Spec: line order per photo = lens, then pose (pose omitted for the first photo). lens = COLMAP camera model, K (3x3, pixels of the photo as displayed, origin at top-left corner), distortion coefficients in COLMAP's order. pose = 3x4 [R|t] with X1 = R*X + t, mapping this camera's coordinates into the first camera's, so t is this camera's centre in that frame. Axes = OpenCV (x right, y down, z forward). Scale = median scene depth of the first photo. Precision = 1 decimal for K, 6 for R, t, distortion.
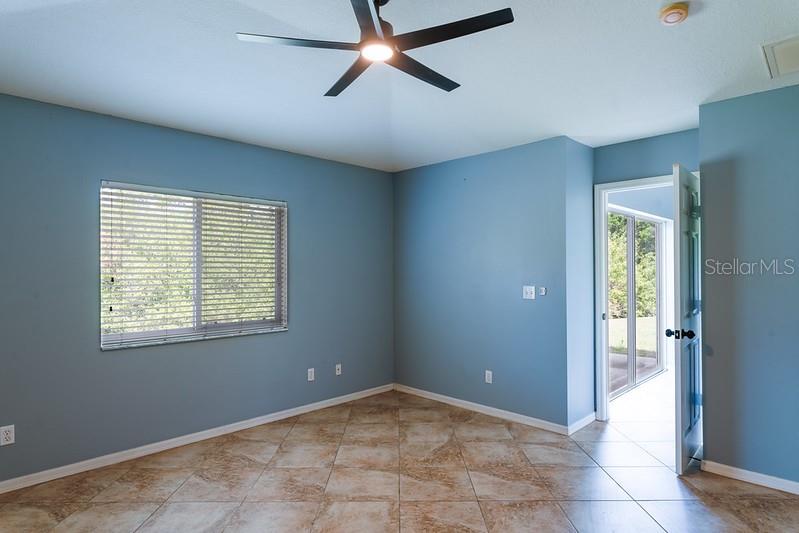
lens RADIAL K [[460.7, 0, 404.3], [0, 460.7, 264.7], [0, 0, 1]] dist [-0.007422, 0.006875]
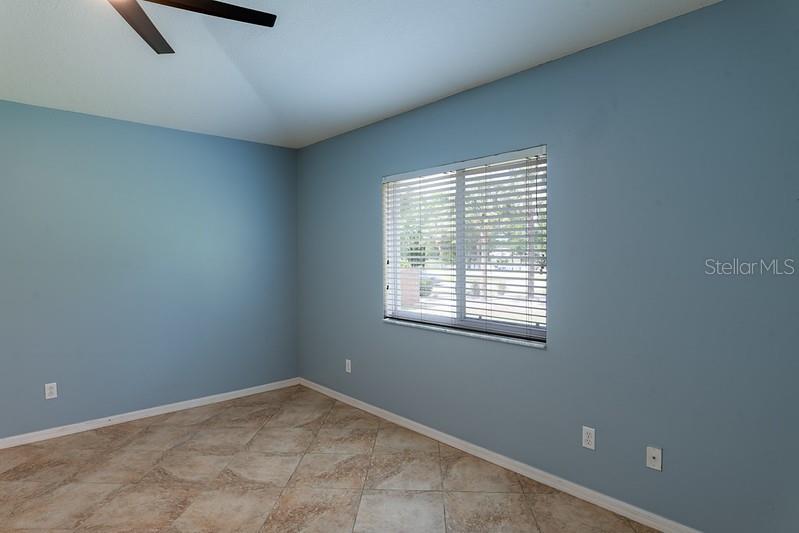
lens RADIAL K [[460.7, 0, 399.6], [0, 460.7, 268.7], [0, 0, 1]] dist [-0.007422, 0.006875]
pose [[-0.057654, 0.034853, -0.997728, 0.479736], [0.007515, 0.999377, 0.034476, 0.009331], [0.998308, -0.005511, -0.057880, 1.030059]]
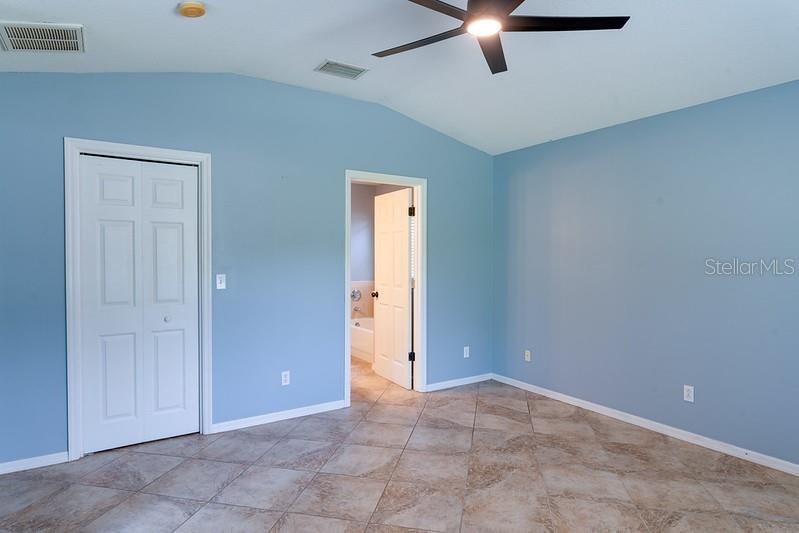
lens RADIAL K [[460.7, 0, 390.8], [0, 460.7, 262.5], [0, 0, 1]] dist [-0.007422, 0.006875]
pose [[-0.972701, 0.000680, 0.232061, 0.016568], [0.001278, 0.999996, 0.002427, 0.019442], [-0.232059, 0.002657, -0.972698, 1.266827]]
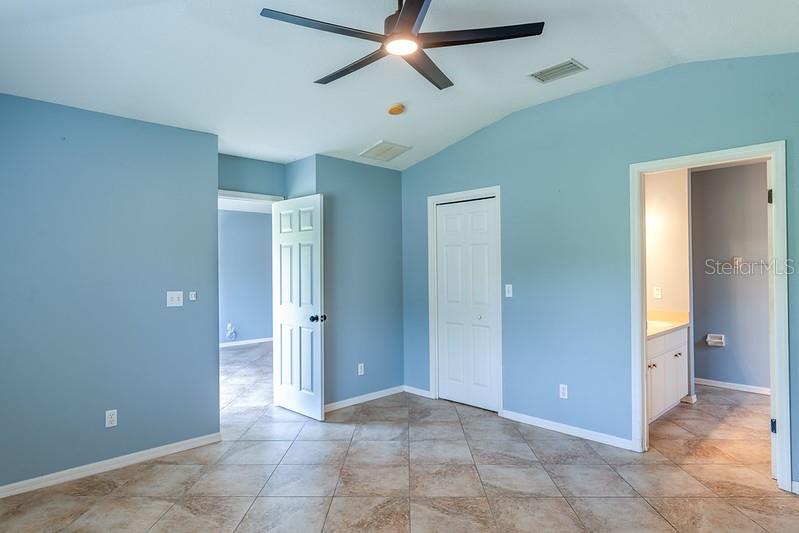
lens RADIAL K [[460.7, 0, 395.1], [0, 460.7, 266.5], [0, 0, 1]] dist [-0.007422, 0.006875]
pose [[0.035683, 0.007986, 0.999331, -0.617216], [0.001814, 0.999966, -0.008056, 0.008533], [-0.999362, 0.002100, 0.035667, 0.594548]]
